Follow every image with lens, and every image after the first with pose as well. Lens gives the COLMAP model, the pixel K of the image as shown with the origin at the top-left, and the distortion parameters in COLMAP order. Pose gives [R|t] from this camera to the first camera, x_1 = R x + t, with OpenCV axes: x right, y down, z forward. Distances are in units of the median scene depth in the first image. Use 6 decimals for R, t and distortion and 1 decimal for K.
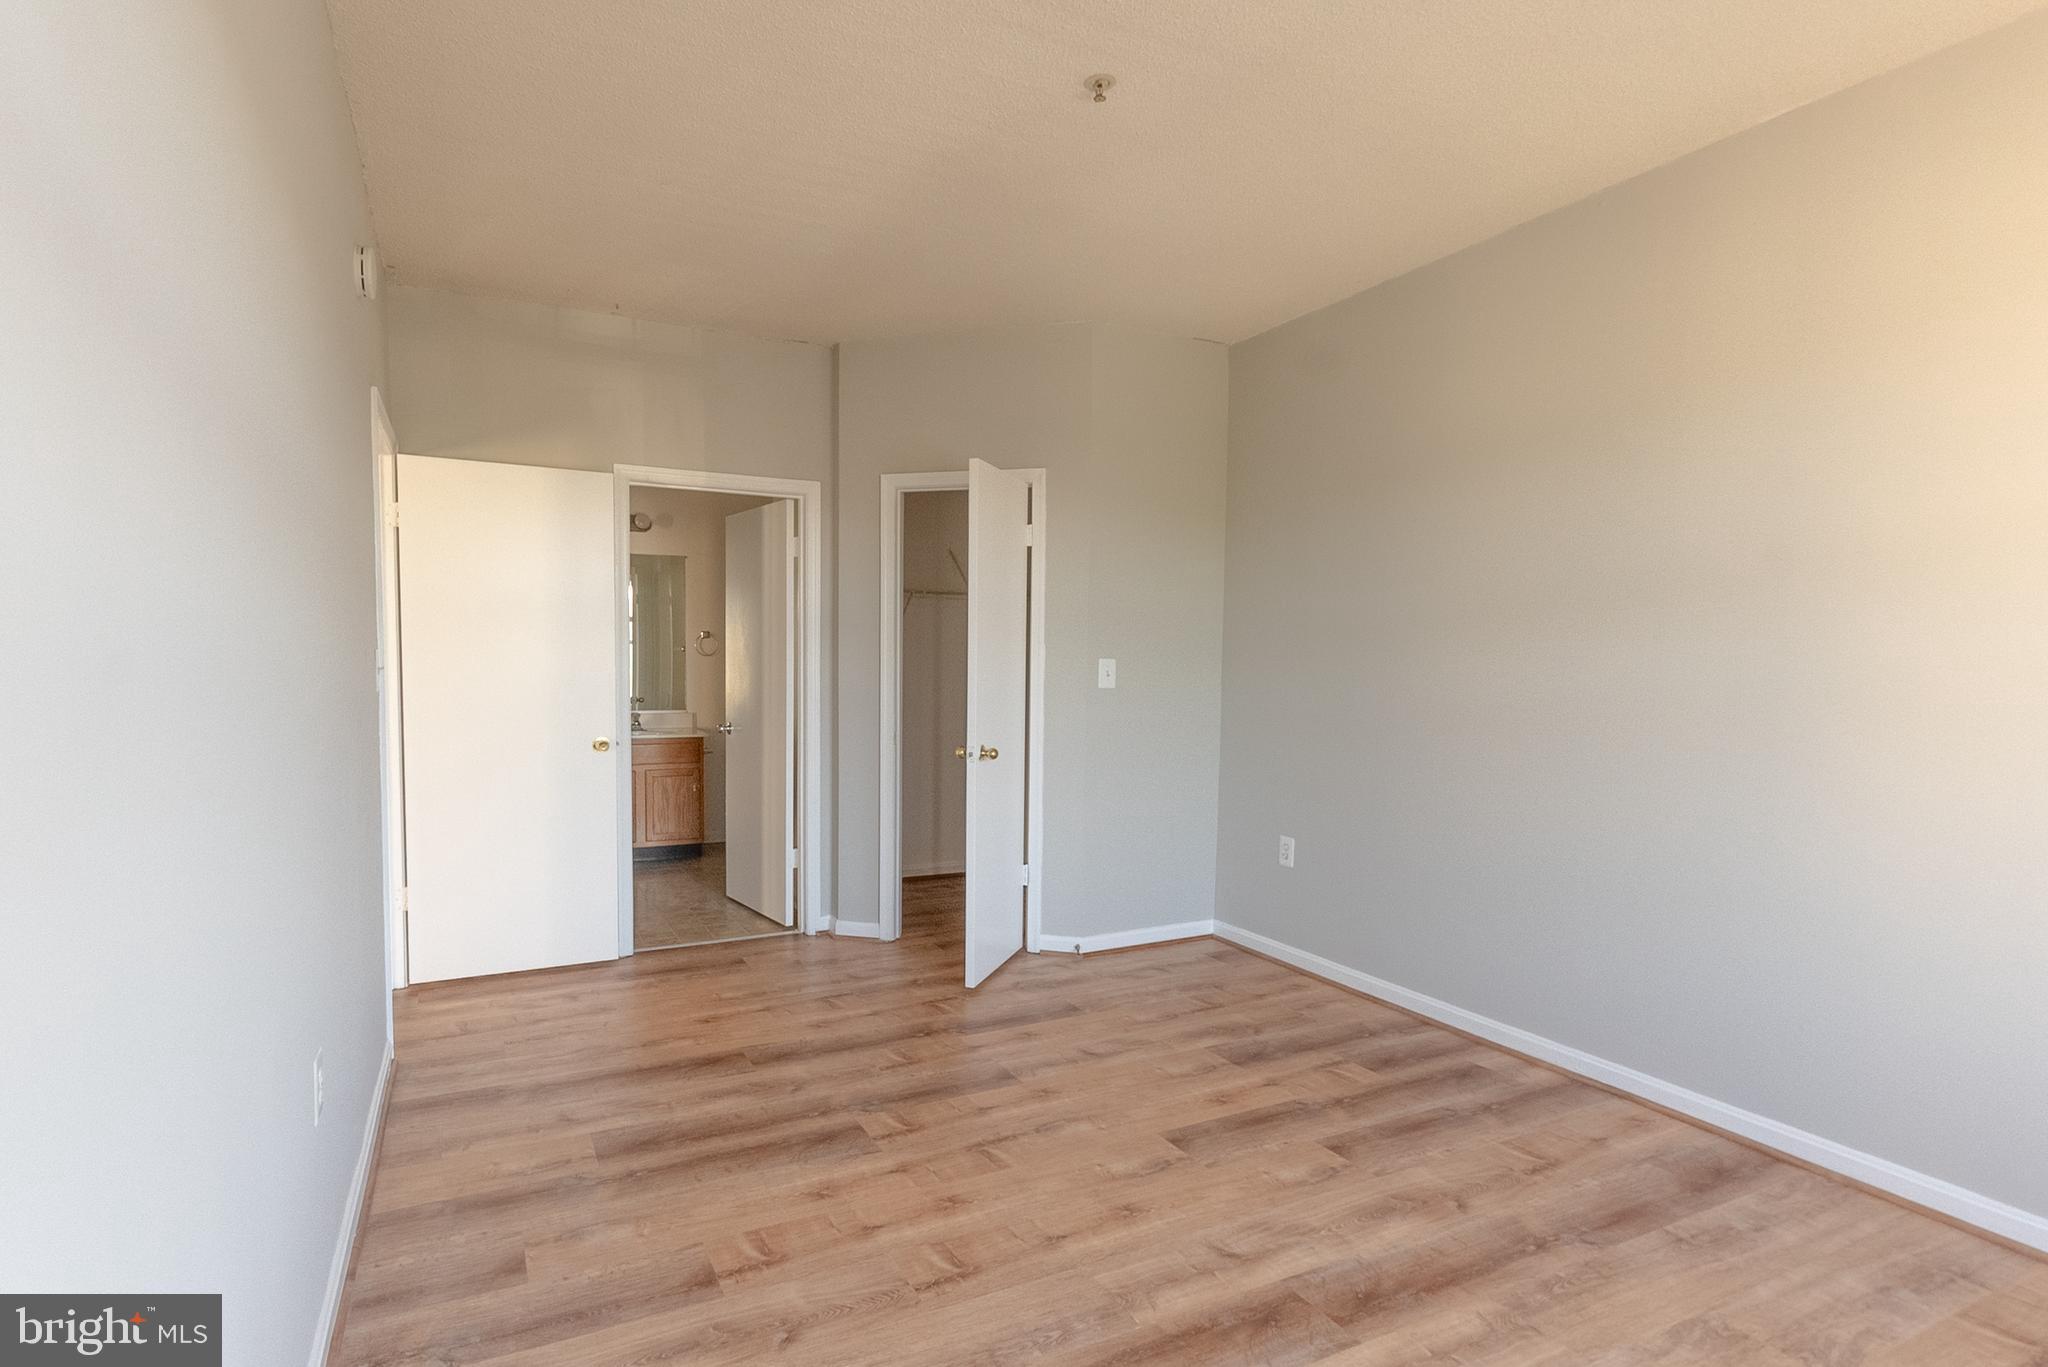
lens RADIAL K [[980.4, 0, 1000.5], [0, 980.4, 688.7], [0, 0, 1]] dist [-0.001447, -0.000346]
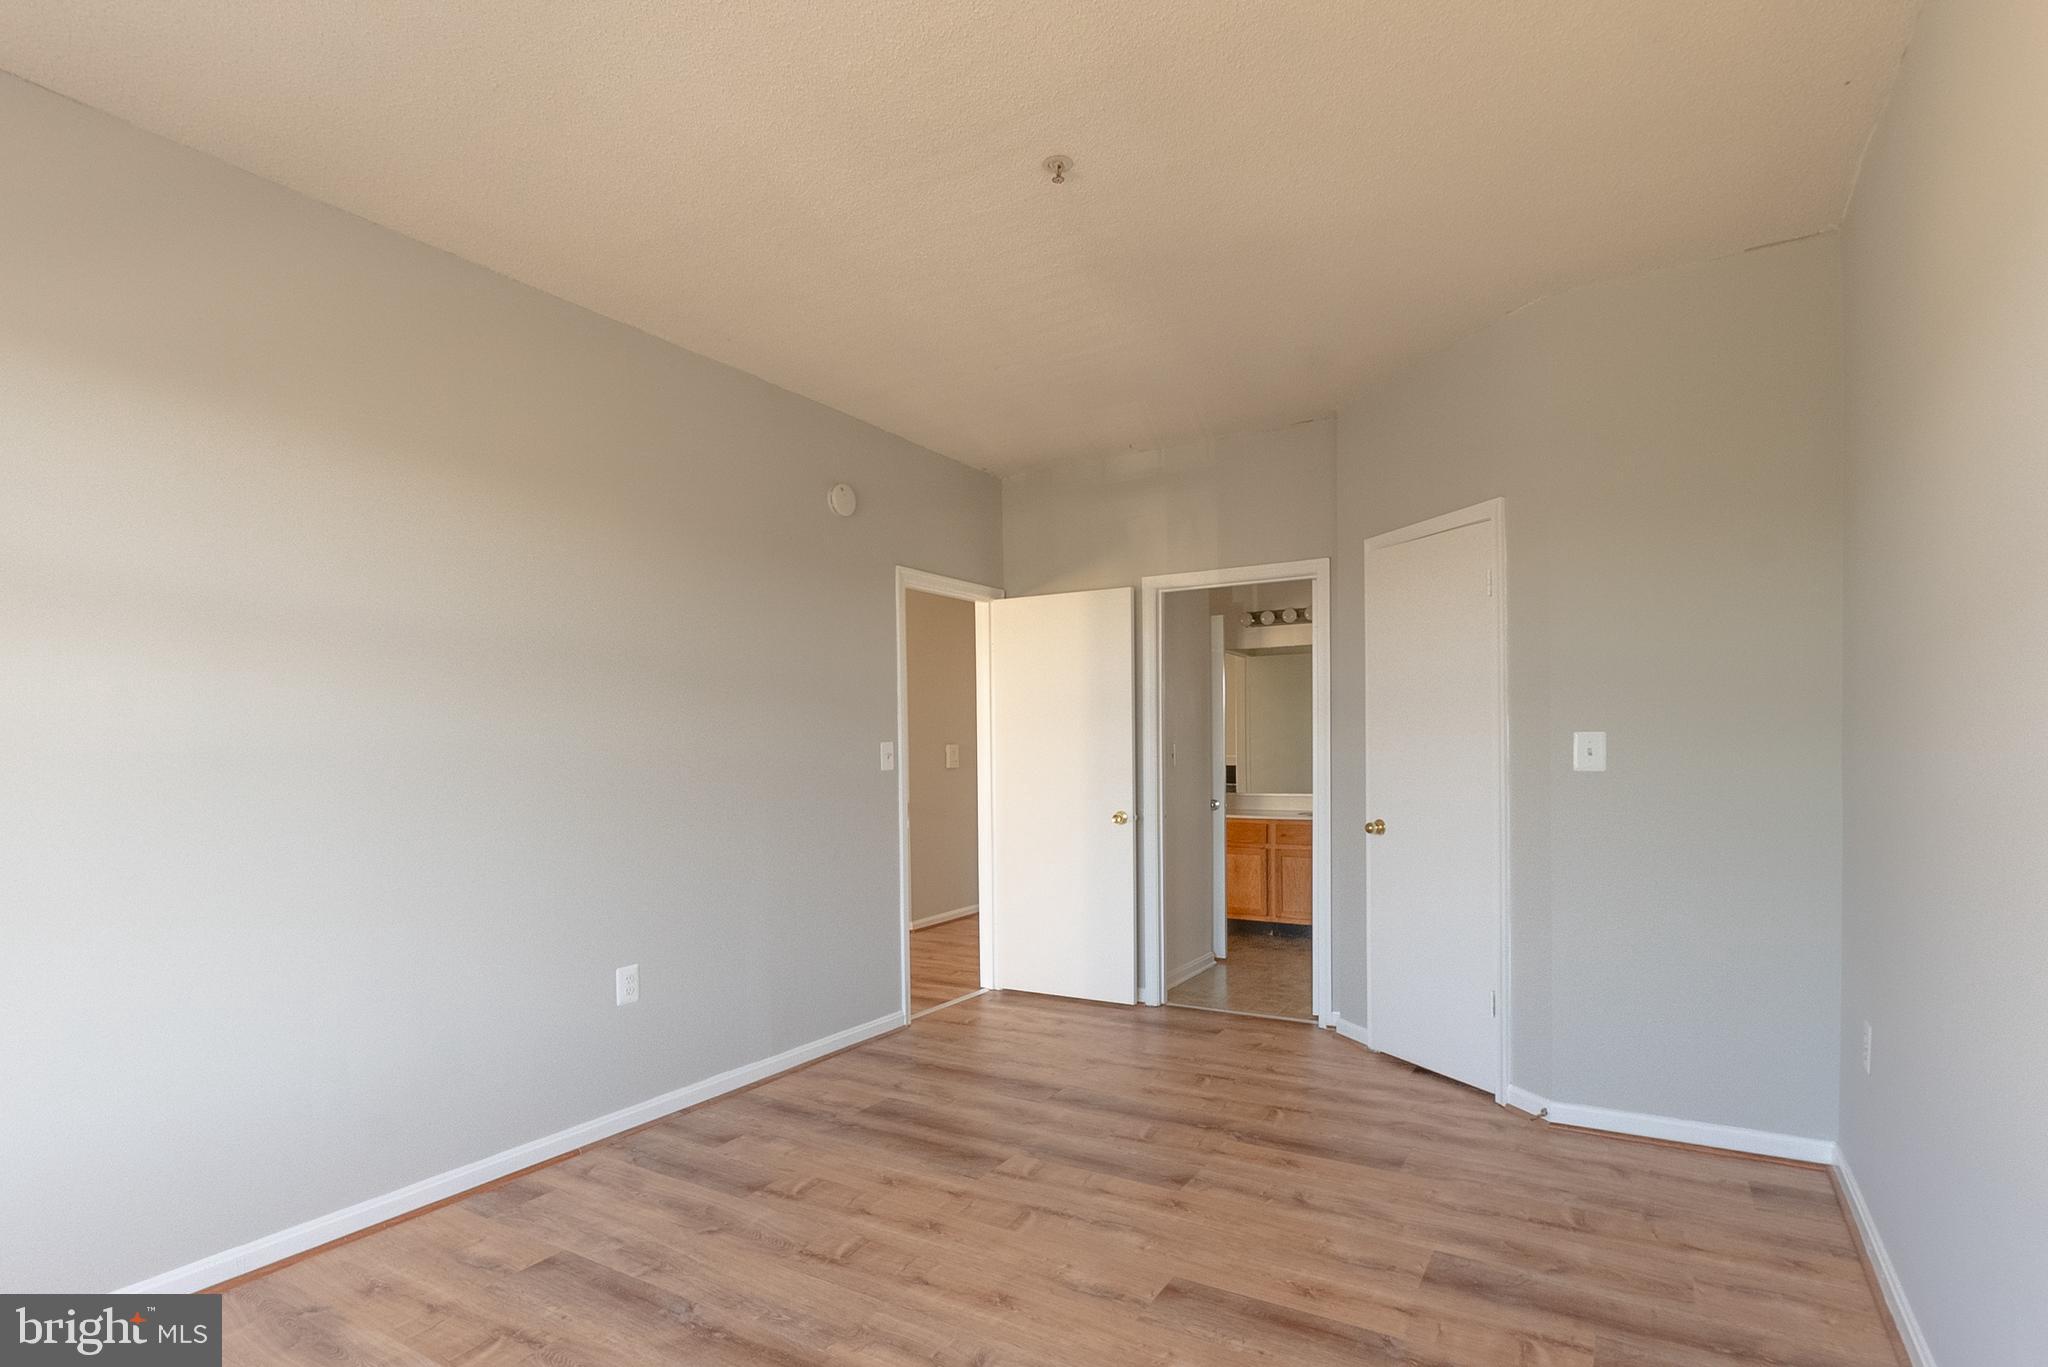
lens RADIAL K [[954.3, 0, 981.6], [0, 954.3, 768.7], [0, 0, 1]] dist [0.001984, 0.000119]
pose [[0.563636, 0.002354, -0.826020, 0.605464], [-0.007544, 0.999969, -0.002297, 0.000251], [0.825989, 0.007526, 0.563636, 0.290248]]
